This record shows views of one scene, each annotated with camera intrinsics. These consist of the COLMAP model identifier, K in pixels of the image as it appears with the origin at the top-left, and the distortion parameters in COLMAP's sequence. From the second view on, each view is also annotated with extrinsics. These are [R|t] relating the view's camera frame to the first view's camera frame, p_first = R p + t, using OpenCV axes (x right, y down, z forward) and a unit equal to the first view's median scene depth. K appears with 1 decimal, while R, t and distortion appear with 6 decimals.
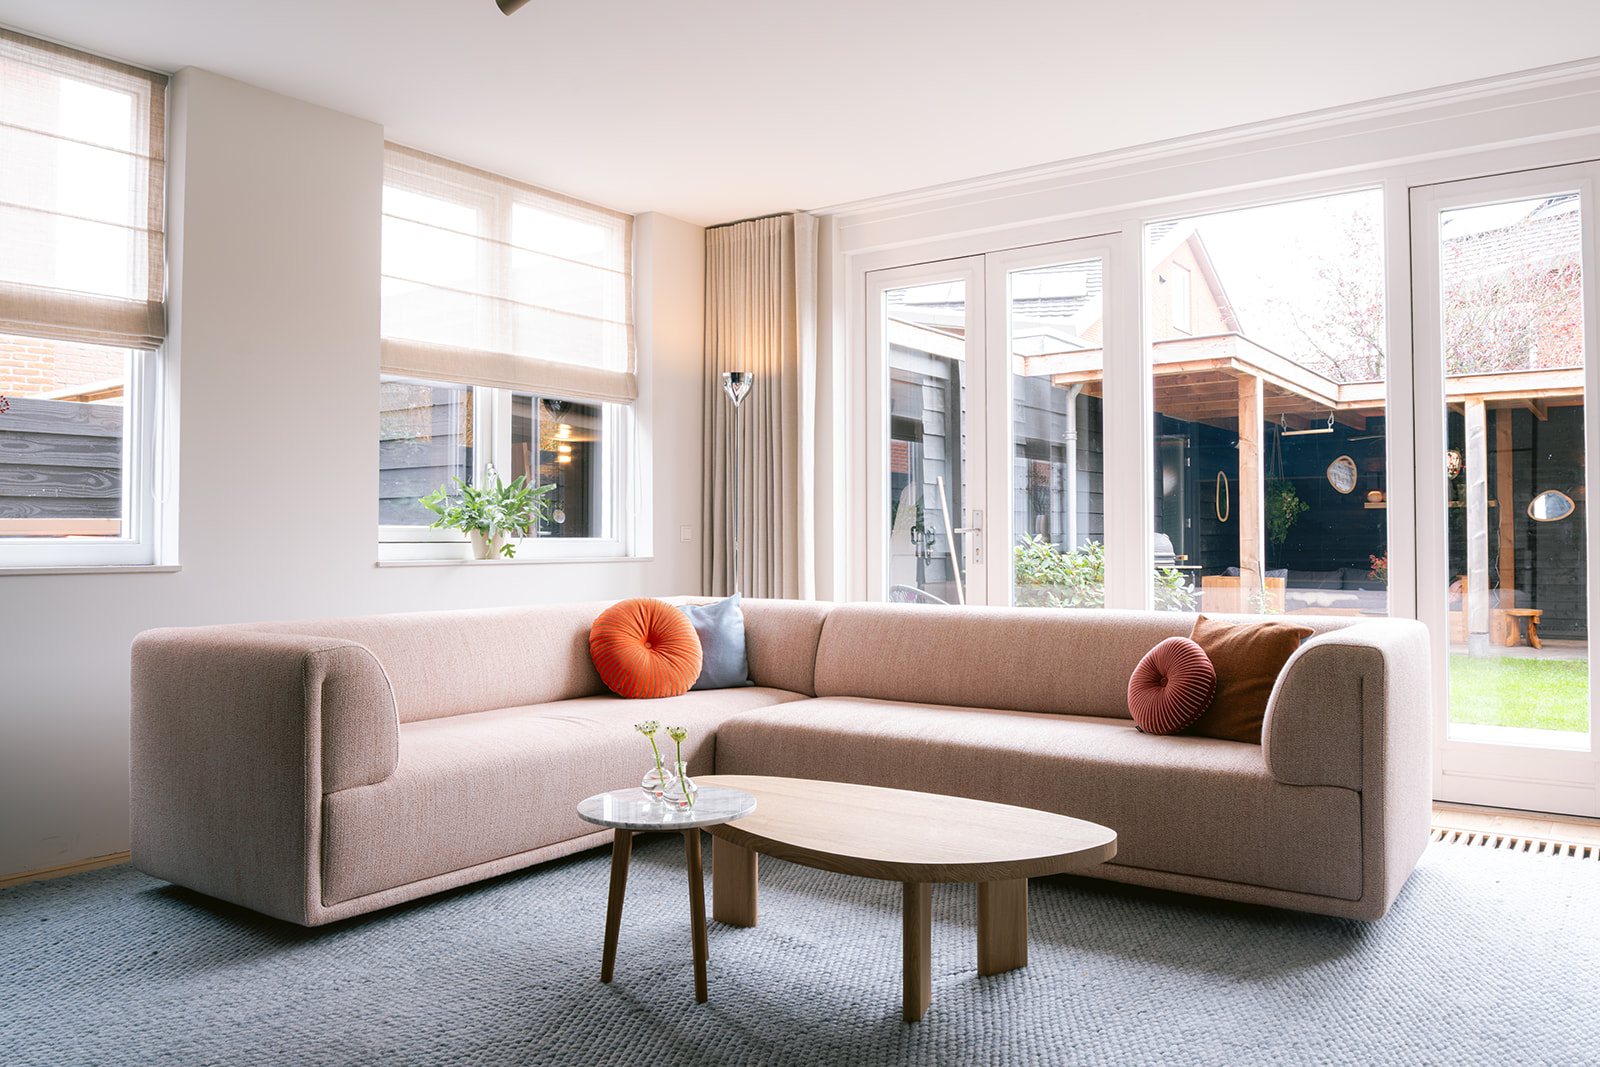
lens RADIAL K [[1205.1, 0, 794.8], [0, 1205.1, 501.9], [0, 0, 1]] dist [-0.037723, -0.007036]
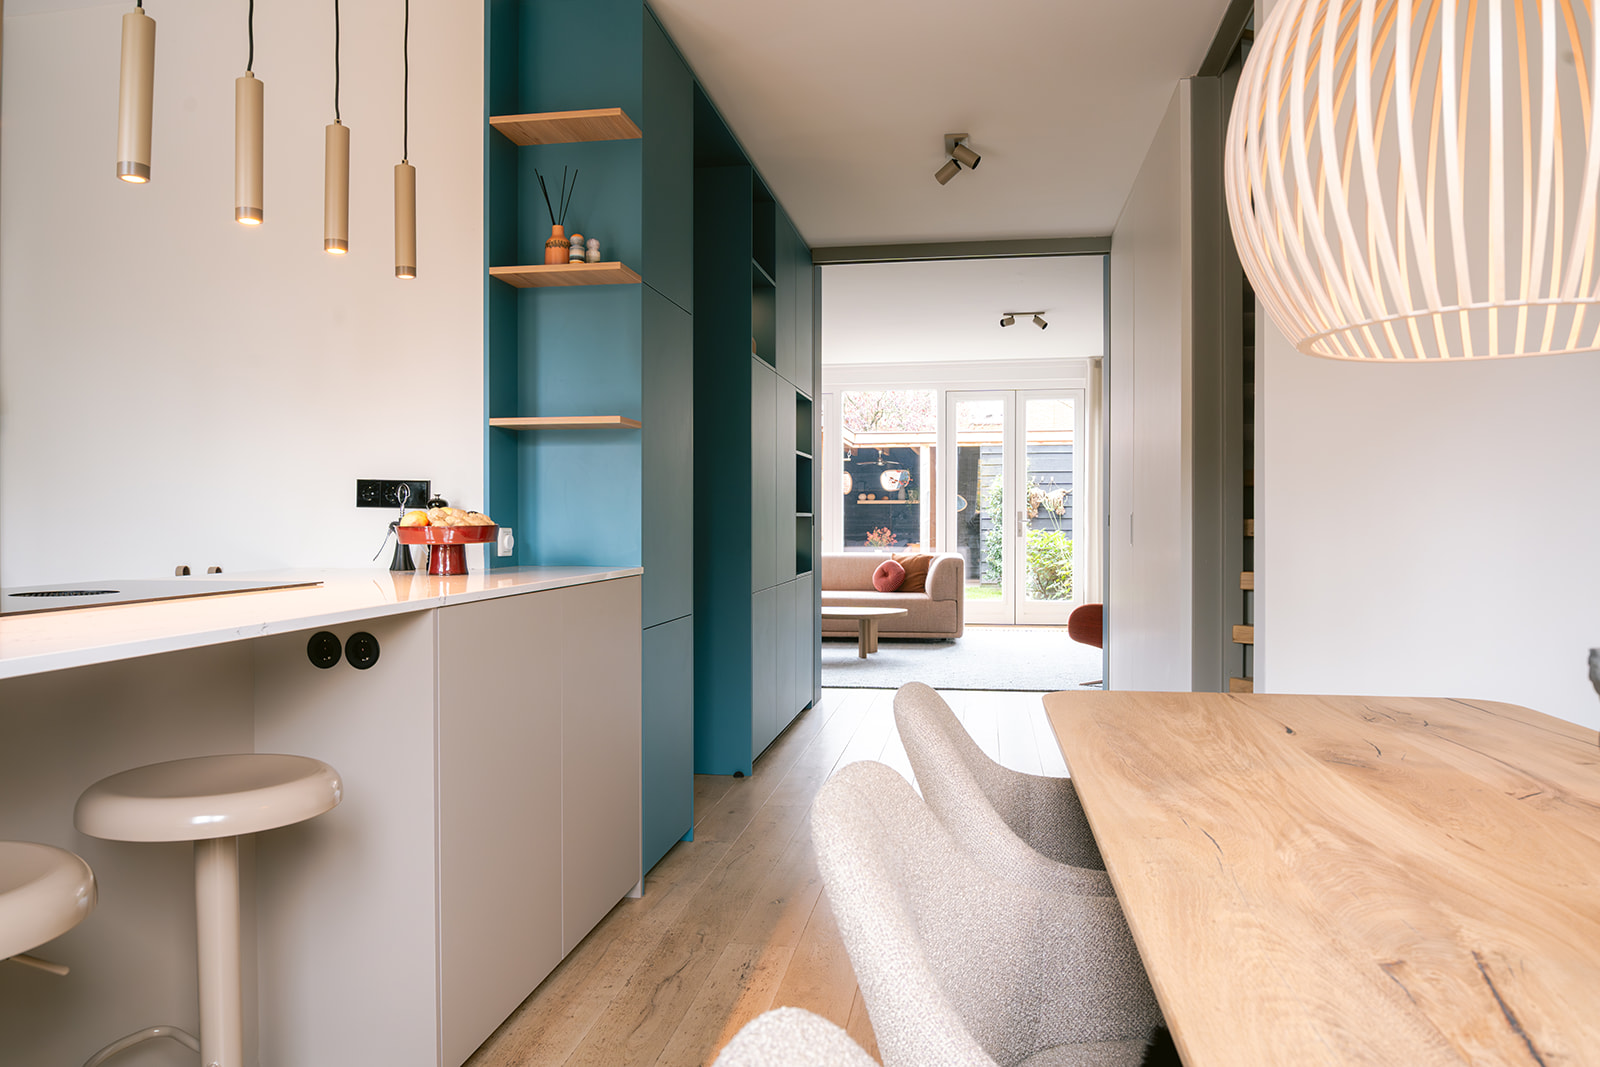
lens RADIAL K [[1176.3, 0, 802.2], [0, 1176.3, 504.9], [0, 0, 1]] dist [-0.034668, -0.004678]
pose [[0.887902, 0.006219, 0.459990, -0.901226], [-0.015632, 0.999739, 0.016659, -0.049810], [-0.459767, -0.021983, 0.887768, -1.091418]]
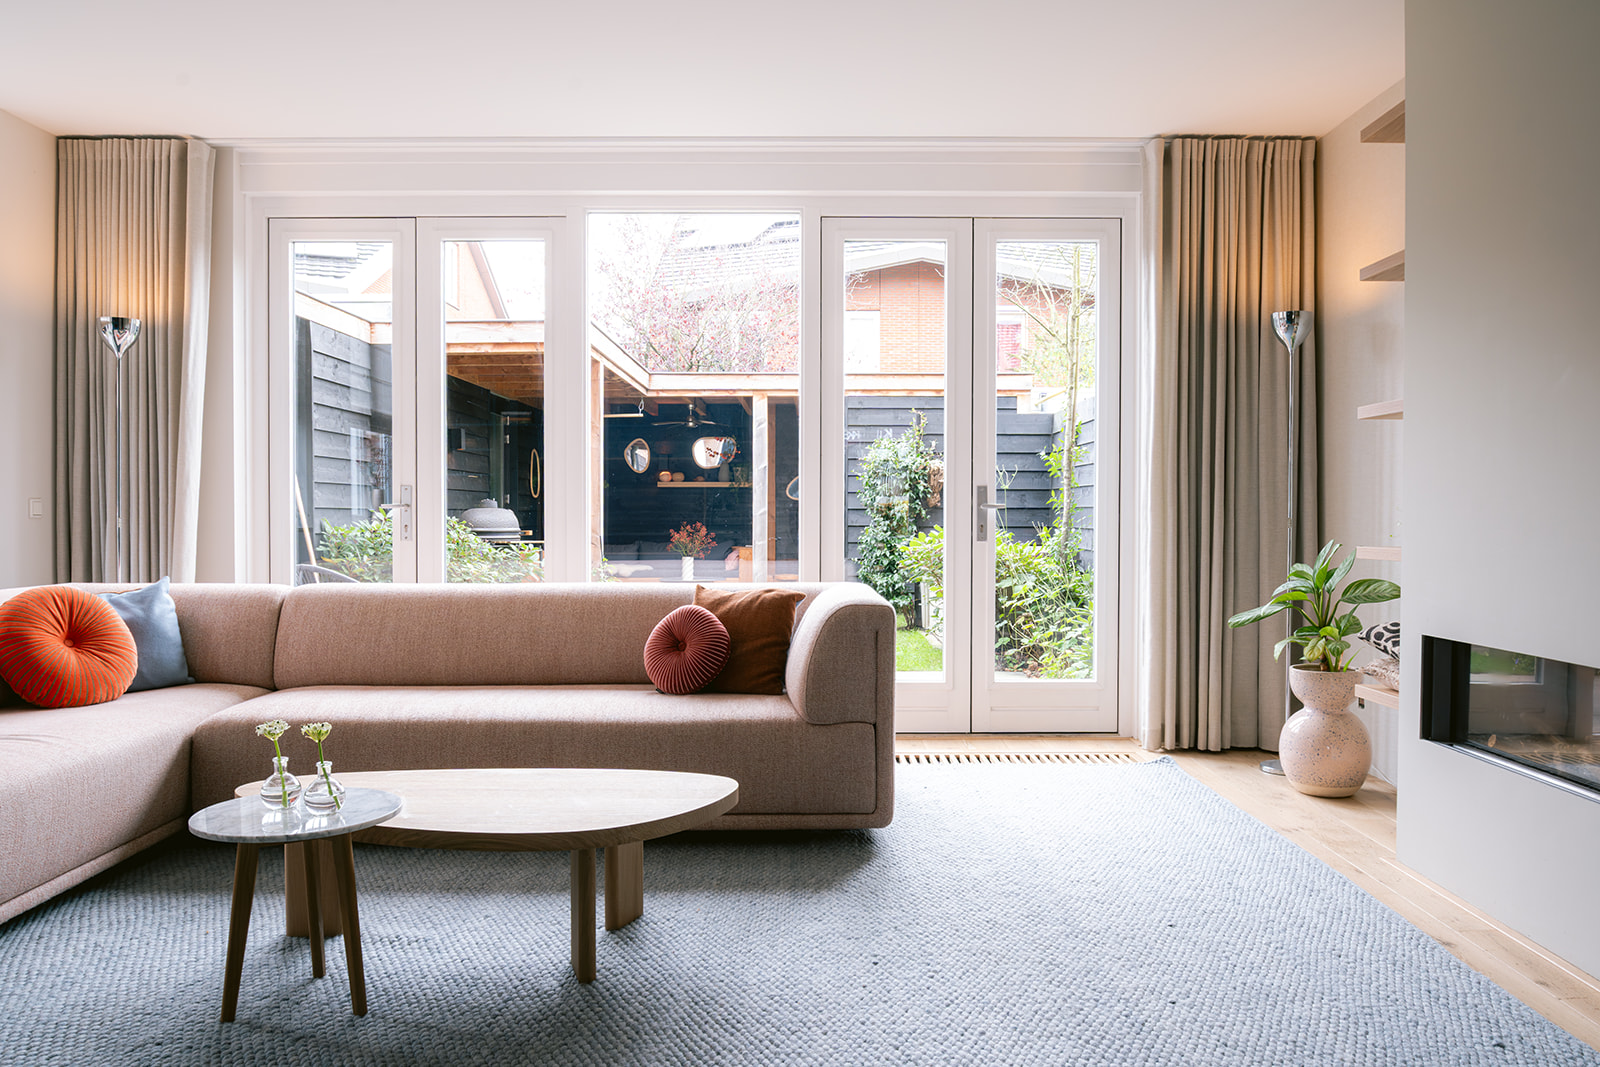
lens RADIAL K [[1210.7, 0, 831.2], [0, 1210.7, 535.3], [0, 0, 1]] dist [-0.039818, -0.006484]
pose [[0.796376, -0.008678, 0.604740, -0.189253], [-0.020954, 0.998901, 0.041929, -0.000496], [-0.604439, -0.046063, 0.795318, 0.031376]]
